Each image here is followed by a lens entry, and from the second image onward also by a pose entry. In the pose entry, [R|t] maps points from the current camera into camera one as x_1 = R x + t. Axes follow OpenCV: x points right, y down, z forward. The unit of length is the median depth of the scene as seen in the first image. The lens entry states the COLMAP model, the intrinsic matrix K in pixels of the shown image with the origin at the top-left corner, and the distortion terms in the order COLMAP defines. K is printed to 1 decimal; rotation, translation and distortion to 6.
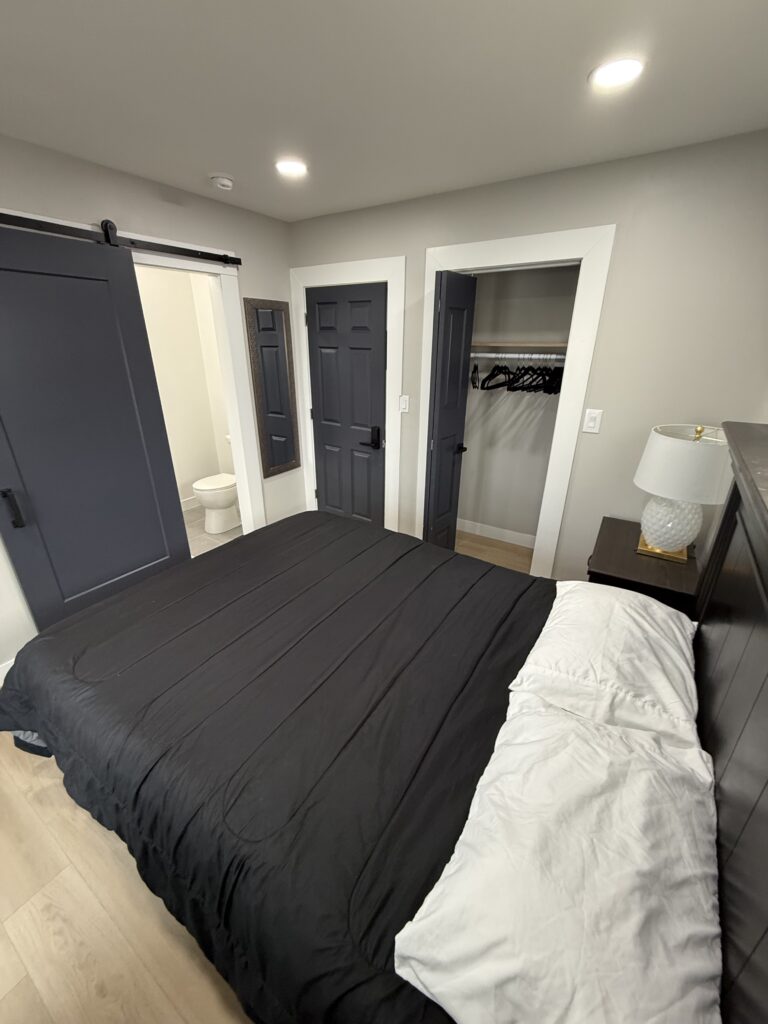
lens RADIAL K [[408.3, 0, 387.7], [0, 408.3, 509.4], [0, 0, 1]] dist [-0.000556, 0.000144]
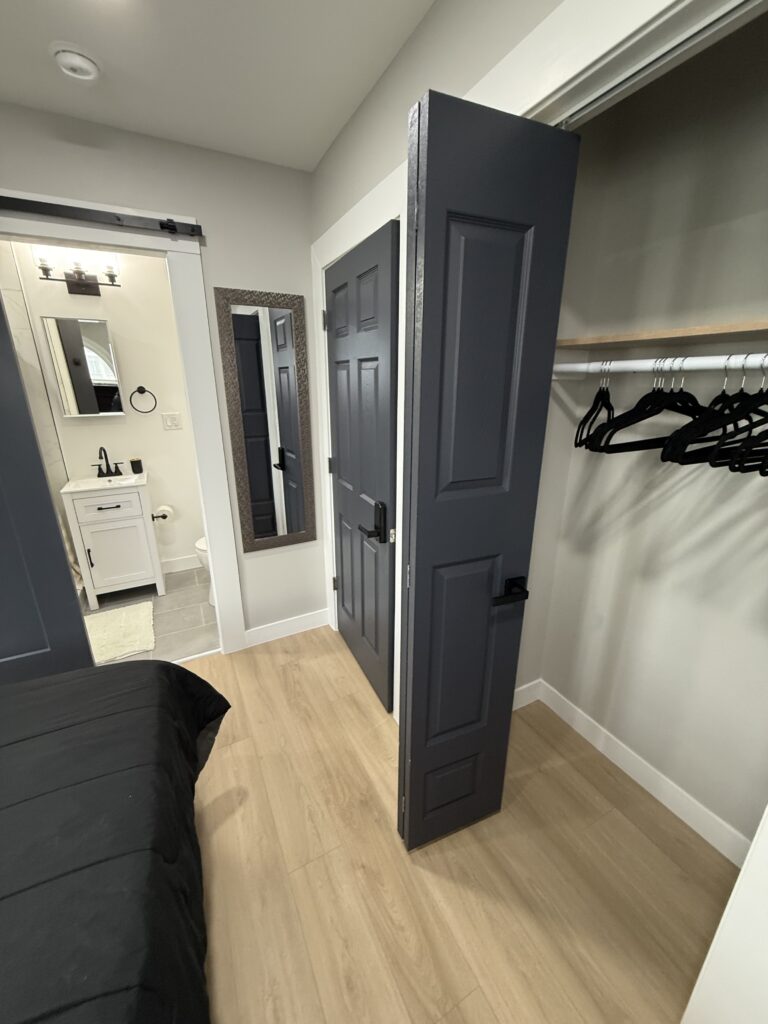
lens RADIAL K [[408.3, 0, 385.8], [0, 408.3, 510.2], [0, 0, 1]] dist [-0.000556, 0.000144]
pose [[0.868694, 0.144770, -0.473723, 0.248177], [-0.184191, 0.982171, -0.037609, -0.188323], [0.459832, 0.119926, 0.879871, 0.580322]]
